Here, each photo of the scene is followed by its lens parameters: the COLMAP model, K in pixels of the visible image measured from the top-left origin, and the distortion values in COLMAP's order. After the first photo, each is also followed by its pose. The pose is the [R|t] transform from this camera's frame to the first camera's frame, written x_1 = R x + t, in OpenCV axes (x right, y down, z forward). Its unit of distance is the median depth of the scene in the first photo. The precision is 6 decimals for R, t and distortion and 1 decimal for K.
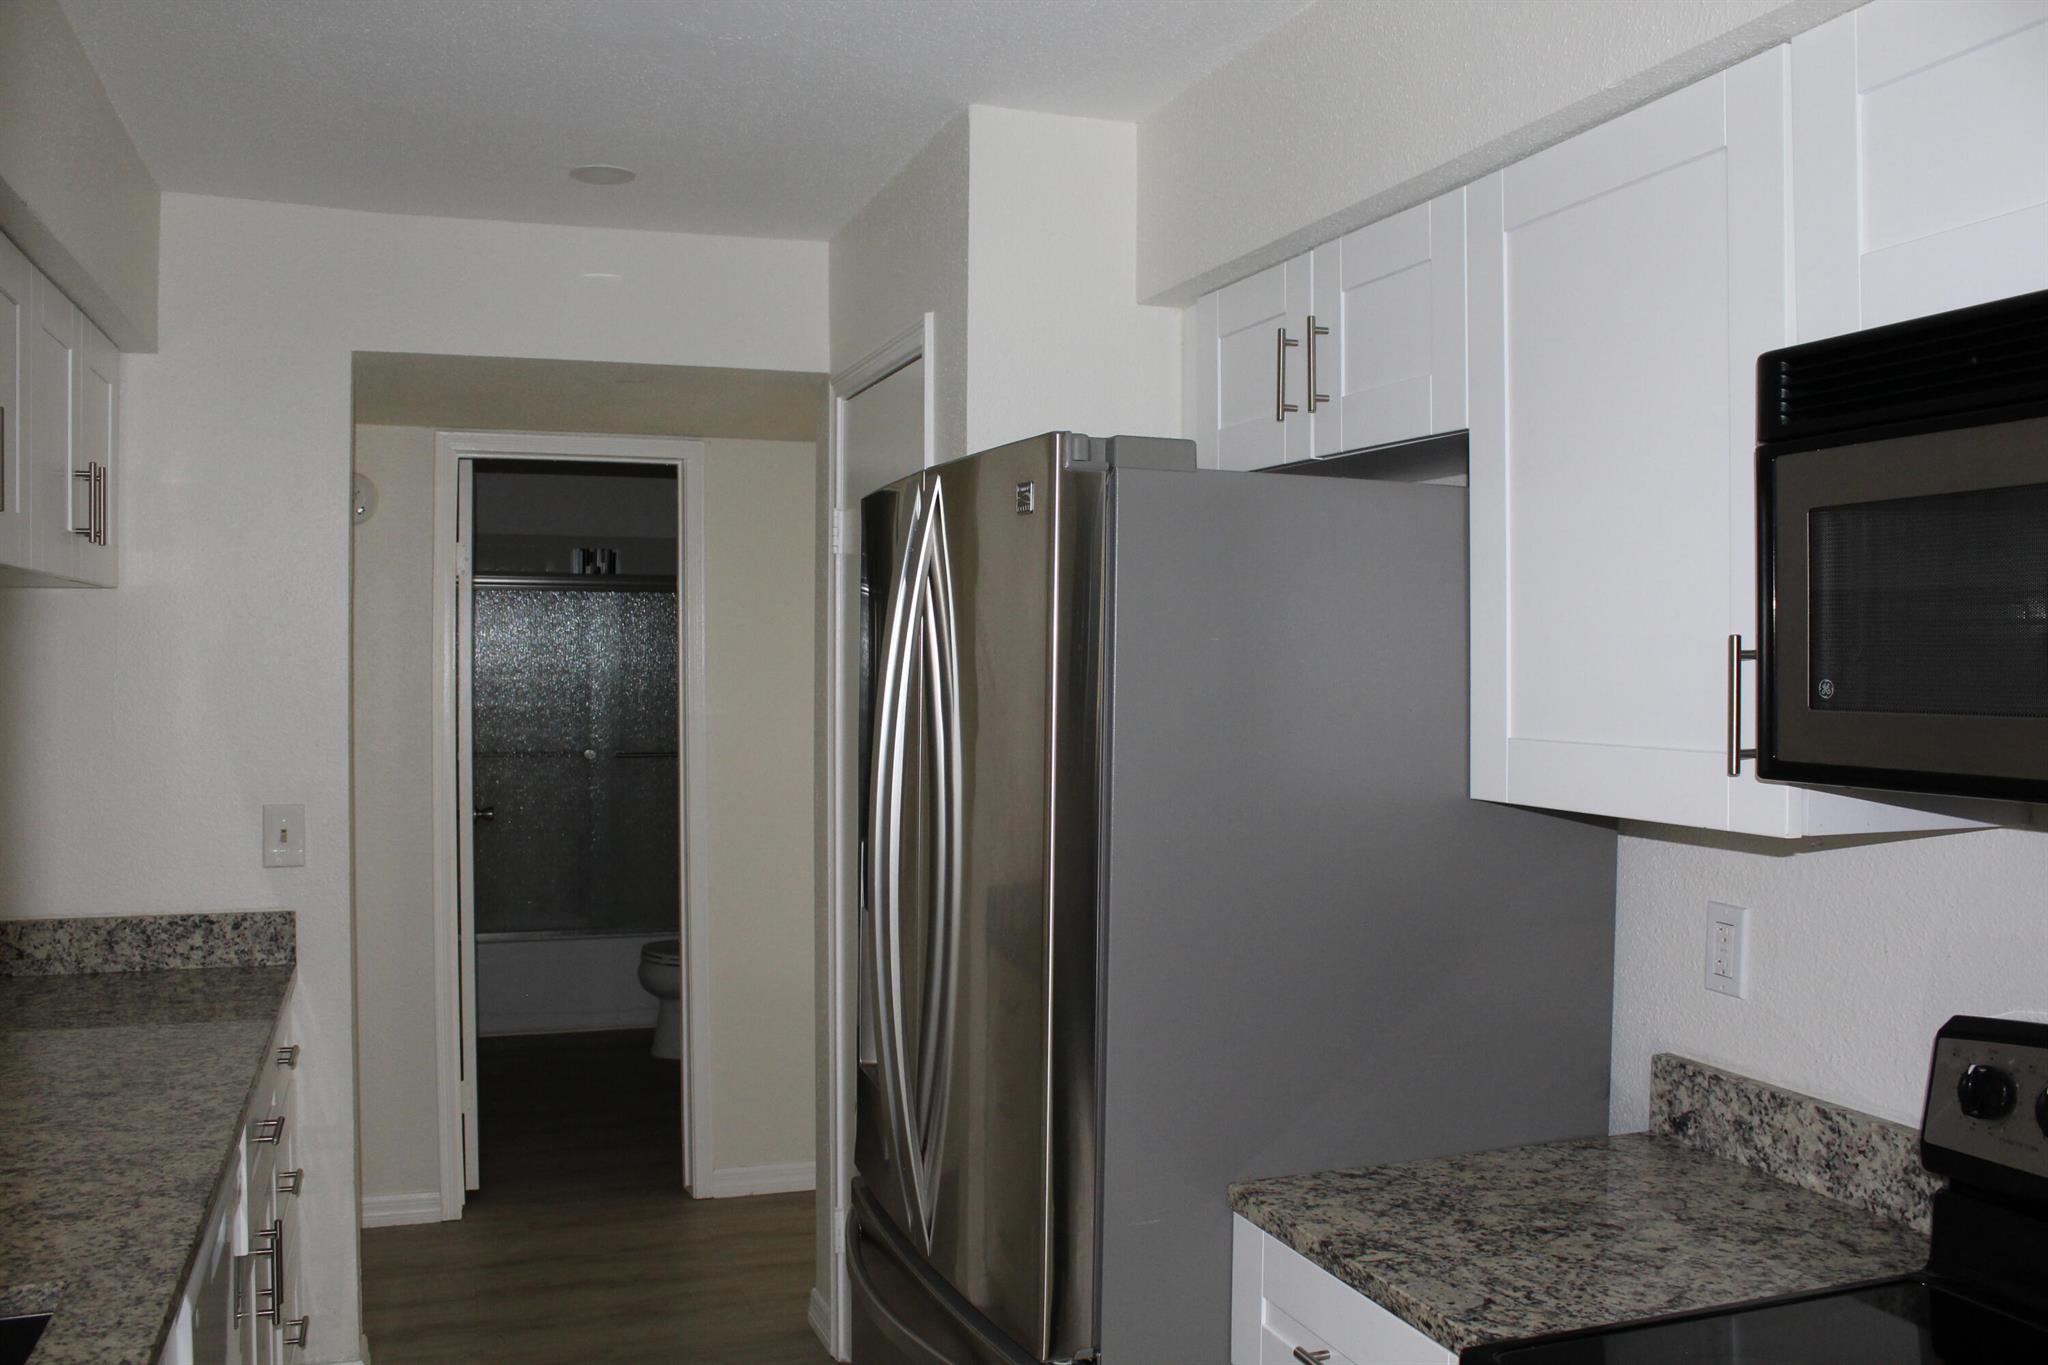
lens RADIAL K [[1698.1, 0, 1019.6], [0, 1698.1, 695.7], [0, 0, 1]] dist [-0.170228, 0.151947]
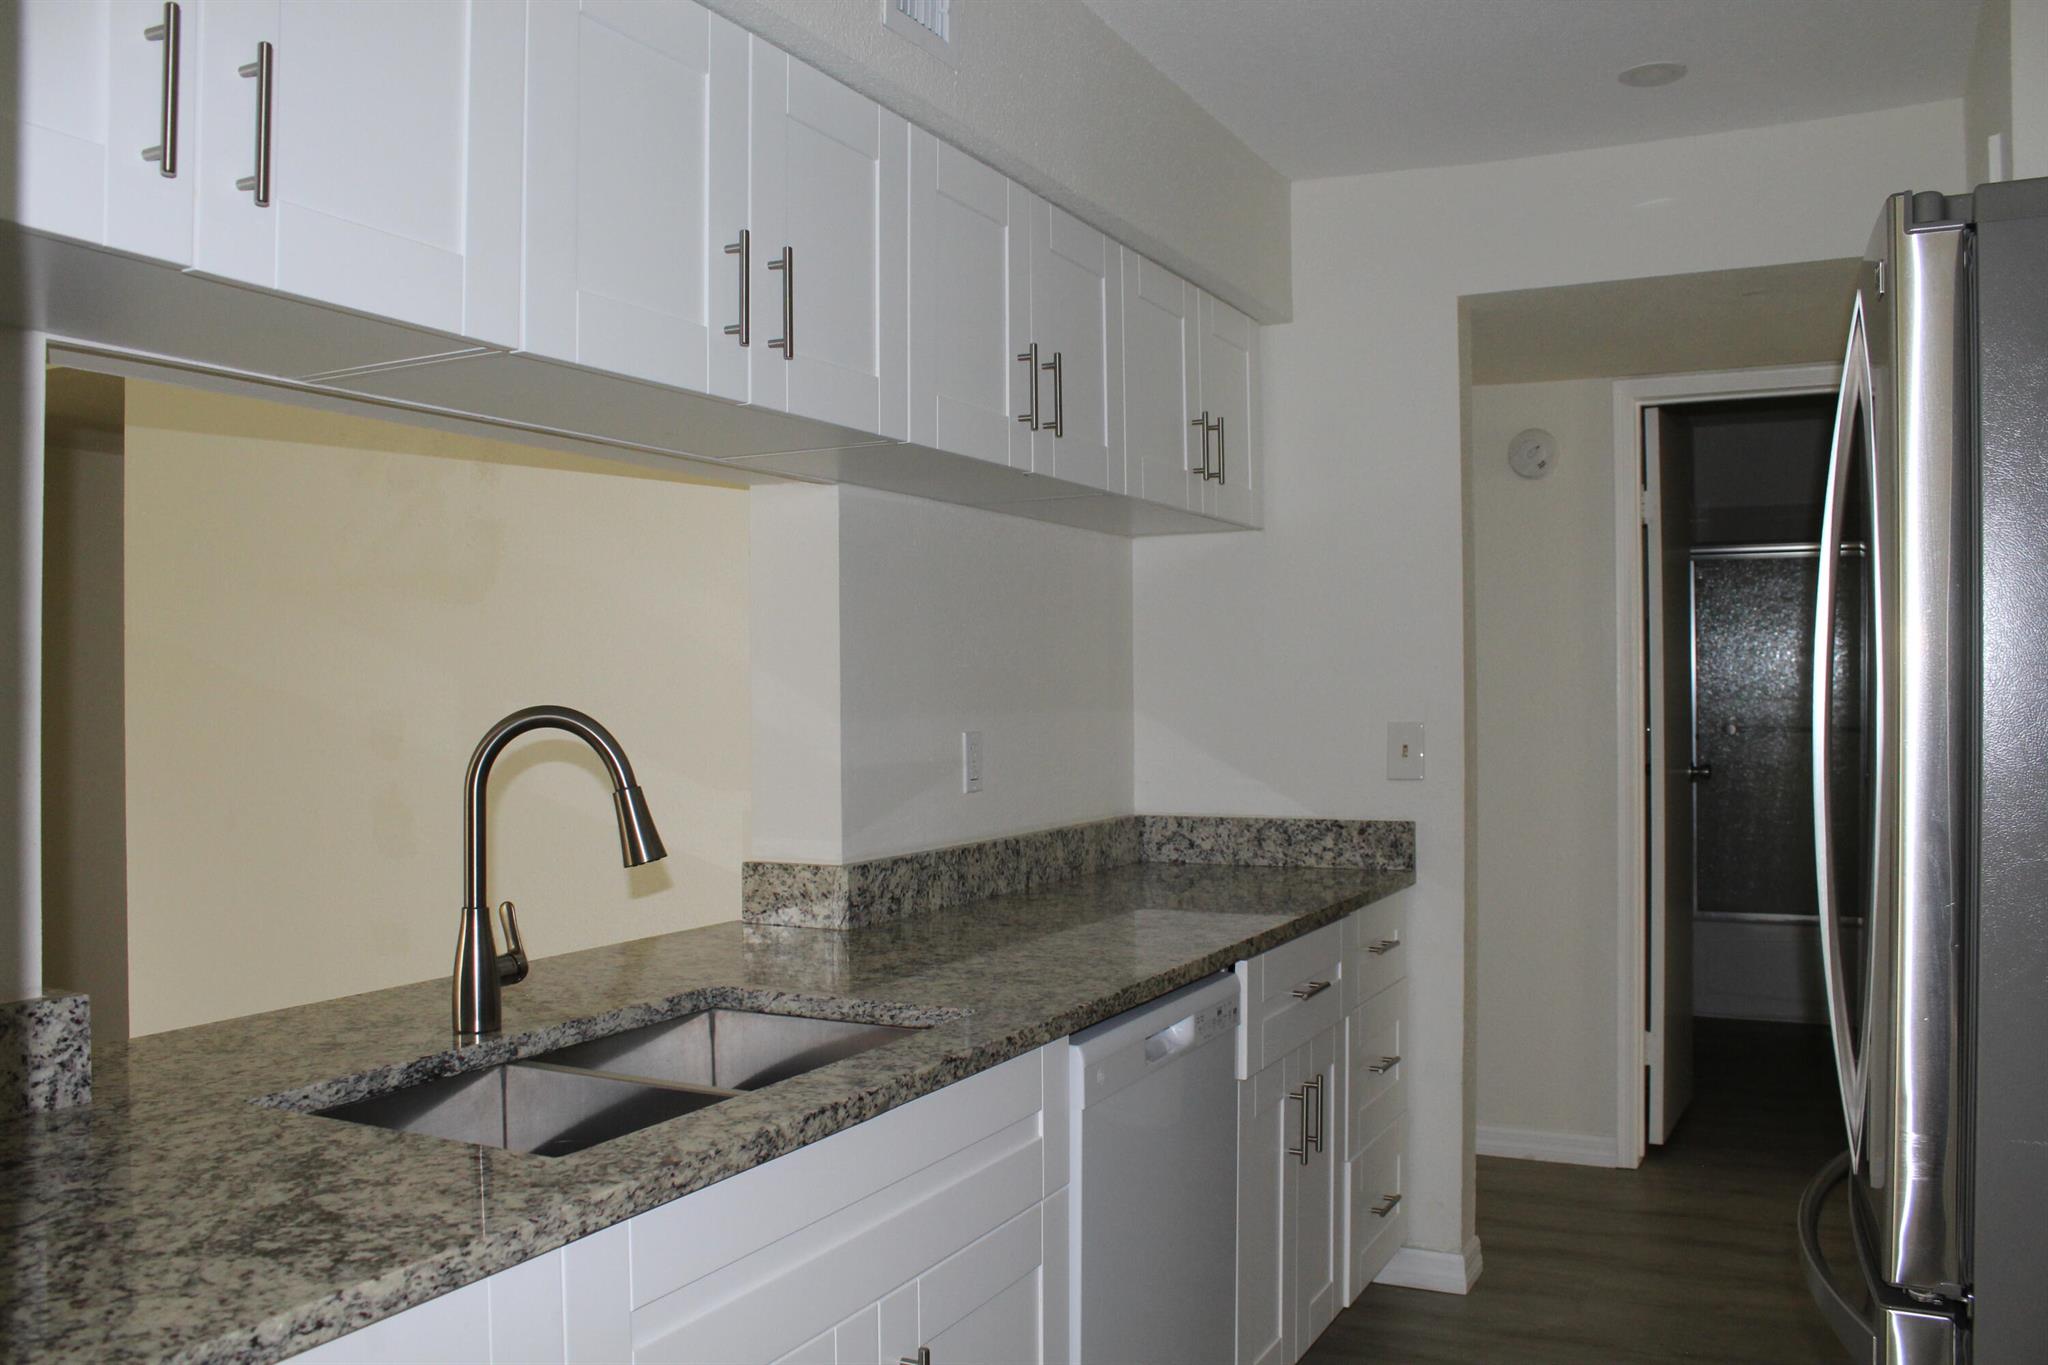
lens RADIAL K [[1698.1, 0, 1019.6], [0, 1698.1, 695.7], [0, 0, 1]] dist [-0.170228, 0.151947]
pose [[0.689212, -0.009428, -0.724499, 0.182137], [-0.001393, 0.999896, -0.014337, 0.066249], [0.724559, 0.010890, 0.689127, 0.058736]]
